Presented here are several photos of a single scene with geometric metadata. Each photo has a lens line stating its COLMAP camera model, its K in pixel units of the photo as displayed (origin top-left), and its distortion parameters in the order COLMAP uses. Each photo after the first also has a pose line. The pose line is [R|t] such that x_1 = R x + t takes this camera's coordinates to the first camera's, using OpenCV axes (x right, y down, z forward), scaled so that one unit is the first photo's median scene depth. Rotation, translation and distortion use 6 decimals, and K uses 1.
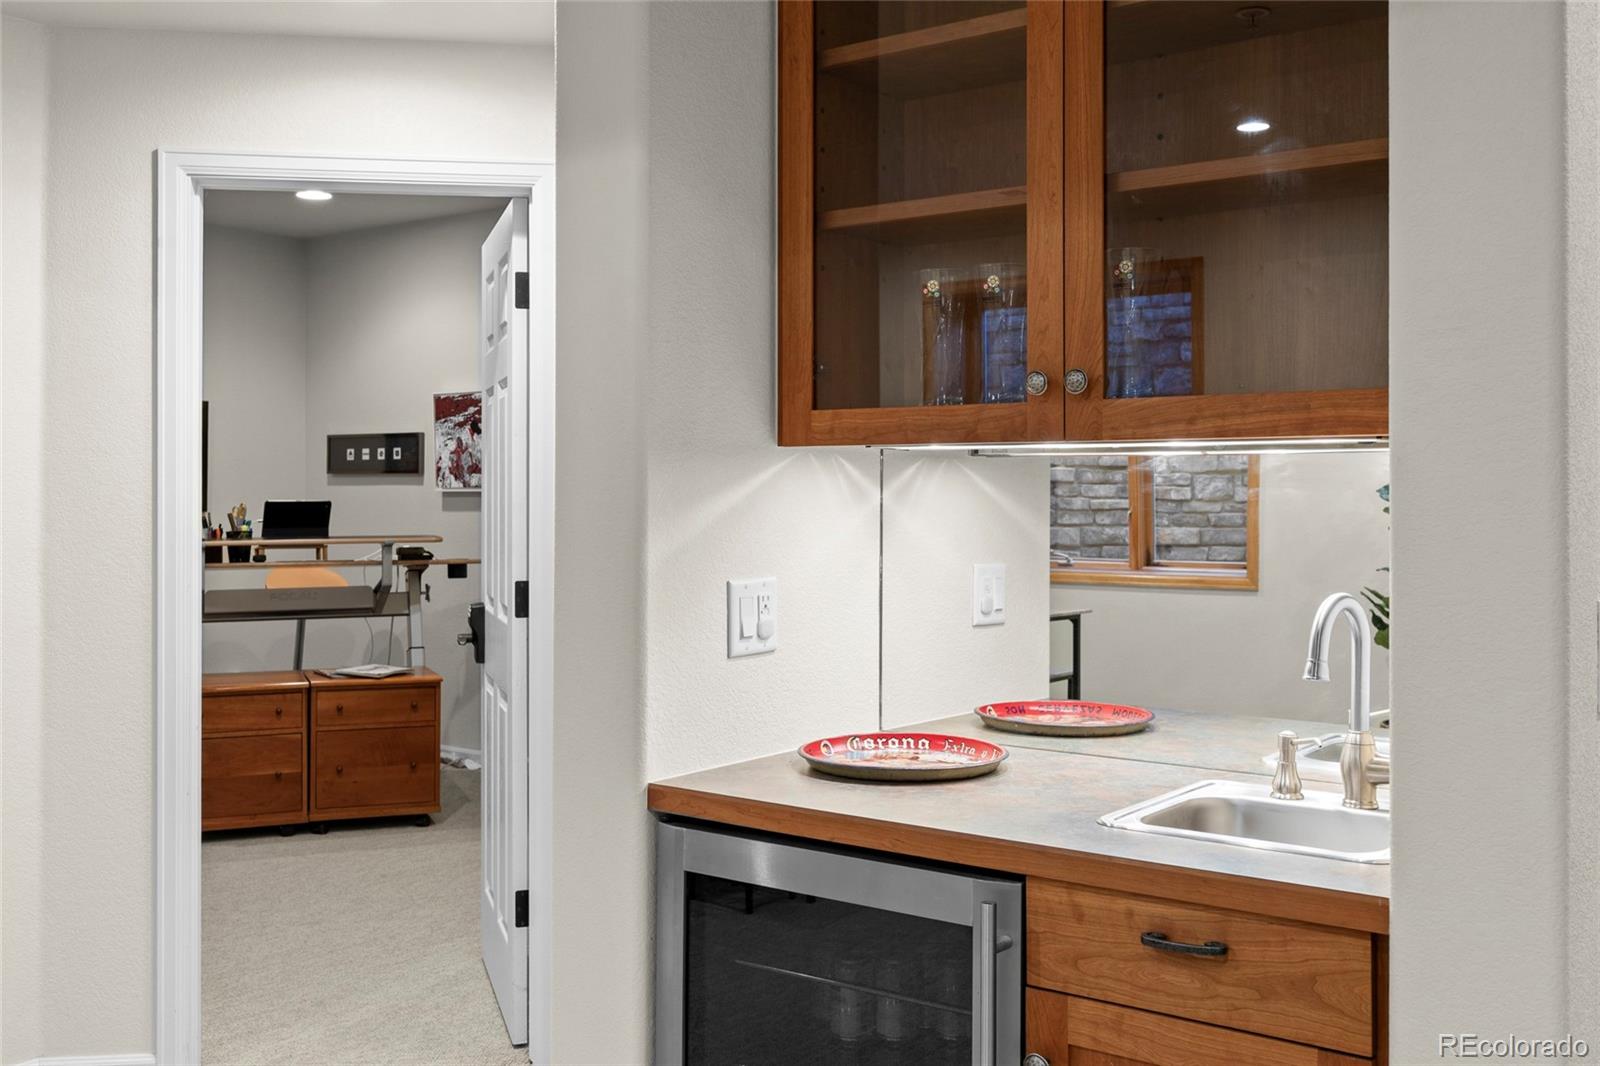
lens RADIAL K [[1590.4, 0, 790.6], [0, 1590.4, 504.8], [0, 0, 1]] dist [0.004235, 0.000000]
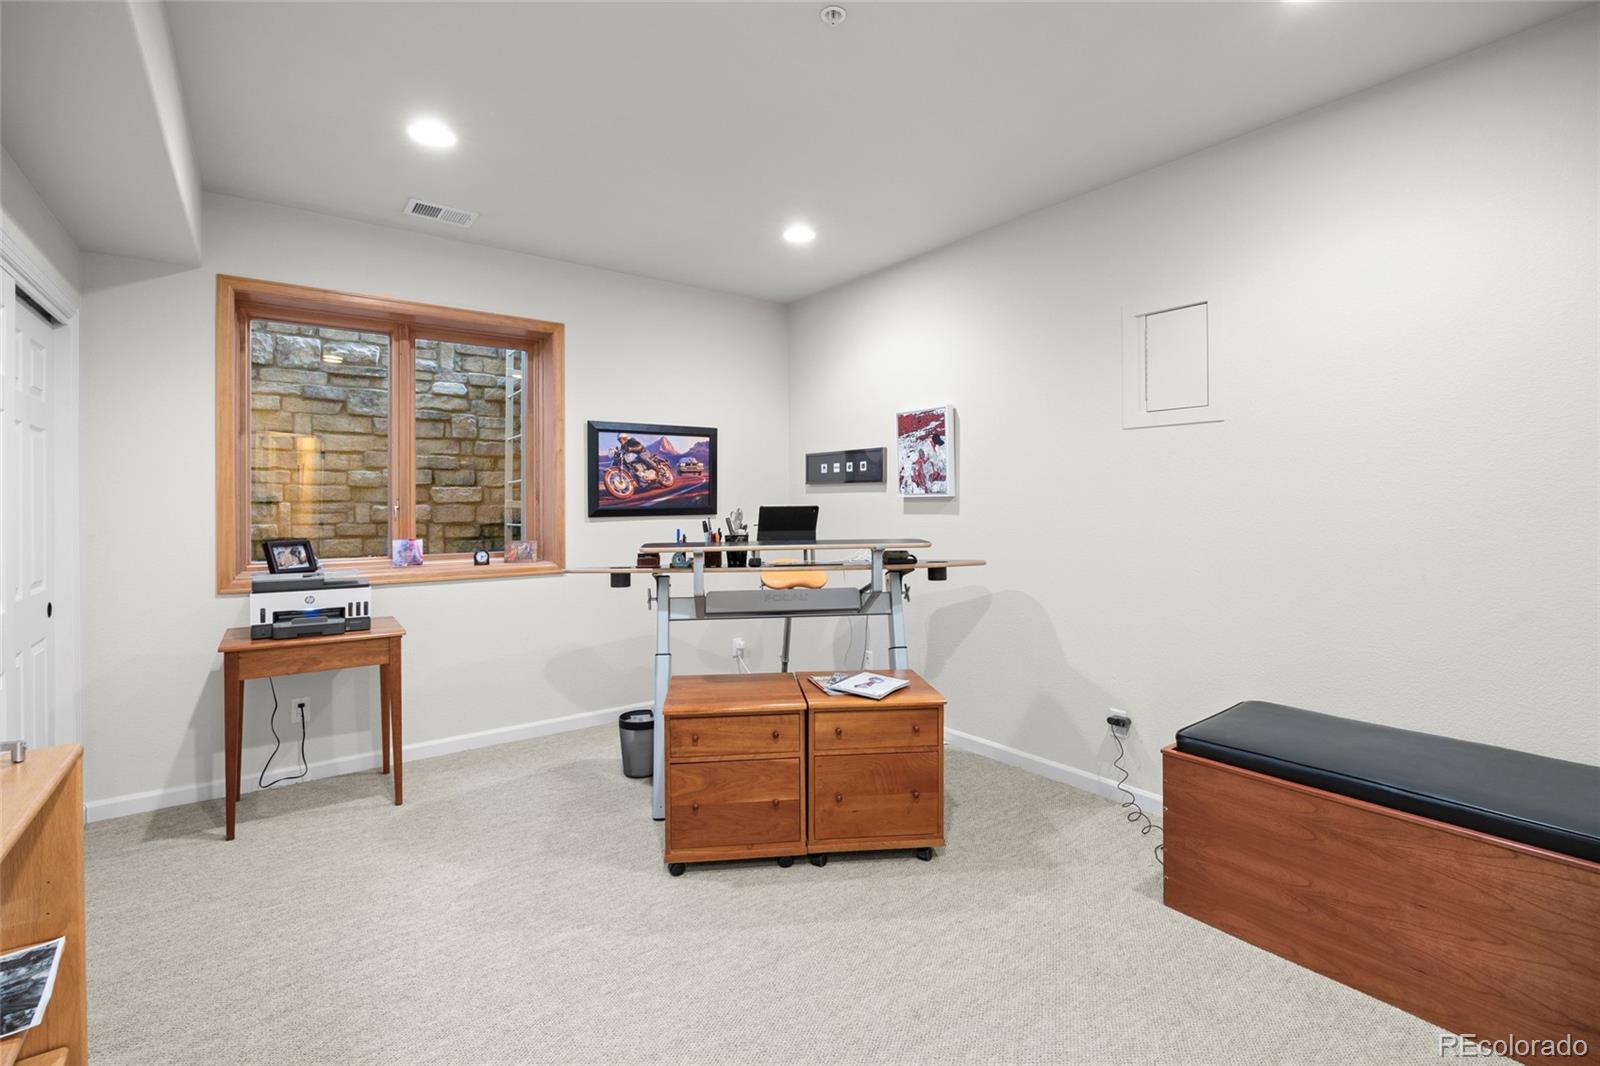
lens RADIAL K [[721.5, 0, 799.9], [0, 721.5, 518.3], [0, 0, 1]] dist [-0.014548, 0.001428]
pose [[0.965898, 0.000397, -0.258922, -0.185381], [0.004313, 0.999835, 0.017624, -0.002873], [0.258886, -0.018140, 0.965737, 0.558144]]
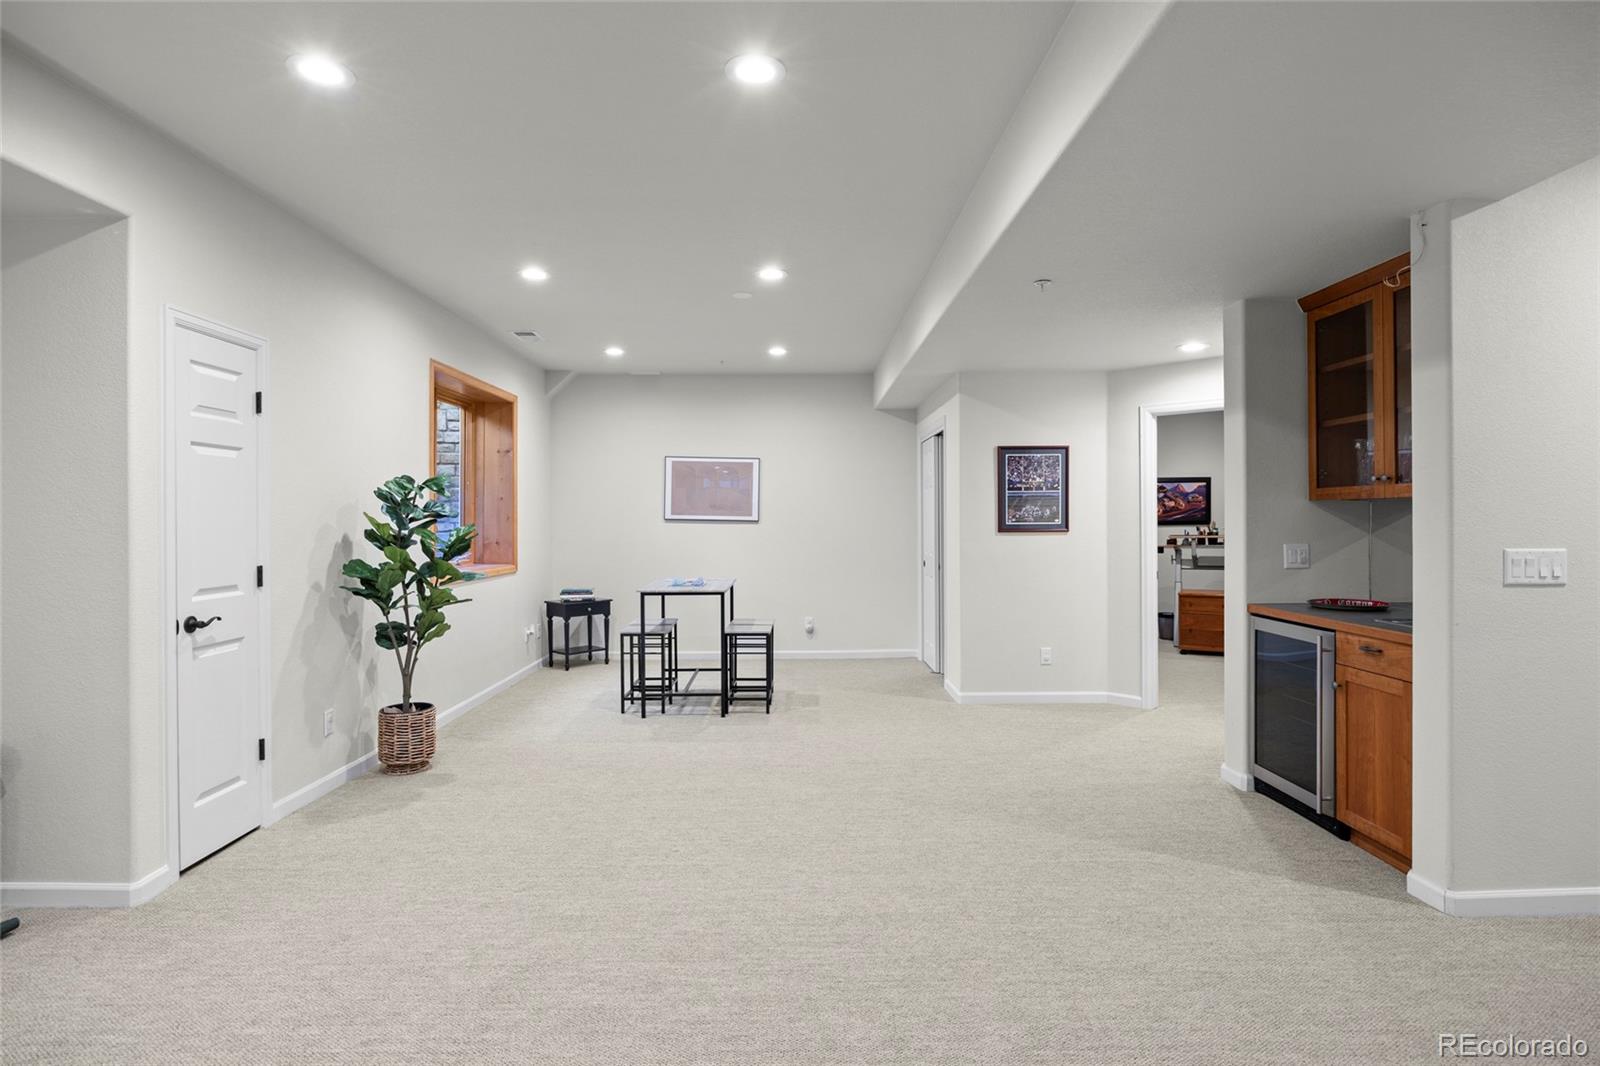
lens RADIAL K [[821.7, 0, 798.6], [0, 821.7, 524.2], [0, 0, 1]] dist [-0.007381, -0.000562]
pose [[0.632953, -0.004492, -0.774177, 0.221813], [0.006277, 0.999980, -0.000670, 0.001165], [0.774165, -0.004436, 0.632969, -0.278227]]
